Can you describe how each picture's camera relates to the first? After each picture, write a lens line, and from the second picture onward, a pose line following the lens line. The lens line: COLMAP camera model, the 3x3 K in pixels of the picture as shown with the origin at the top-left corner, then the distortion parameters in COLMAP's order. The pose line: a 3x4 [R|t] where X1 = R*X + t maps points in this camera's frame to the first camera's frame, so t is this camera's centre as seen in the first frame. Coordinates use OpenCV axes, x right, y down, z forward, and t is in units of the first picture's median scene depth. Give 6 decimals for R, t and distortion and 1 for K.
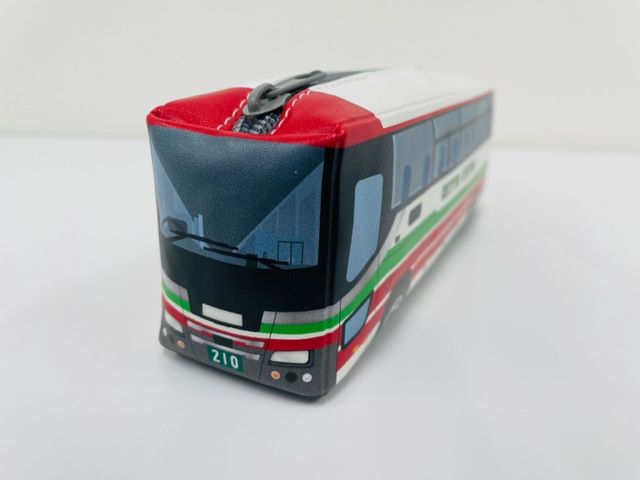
lens RADIAL K [[565.4, 0, 319.6], [0, 565.4, 240.0], [0, 0, 1]] dist [0.010498, -0.015784]
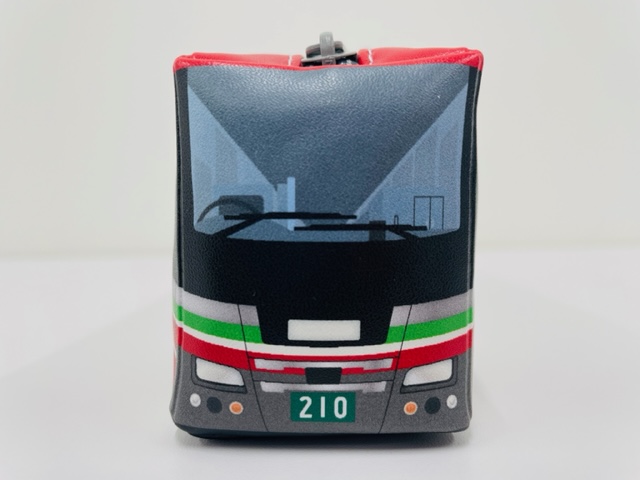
lens RADIAL K [[565.4, 0, 319.8], [0, 565.4, 239.7], [0, 0, 1]] dist [0.010498, -0.015784]
pose [[0.898454, -0.056060, 0.435475, -0.476444], [0.184184, 0.948453, -0.257903, 0.208780], [-0.398569, 0.311922, 0.862466, 0.406635]]
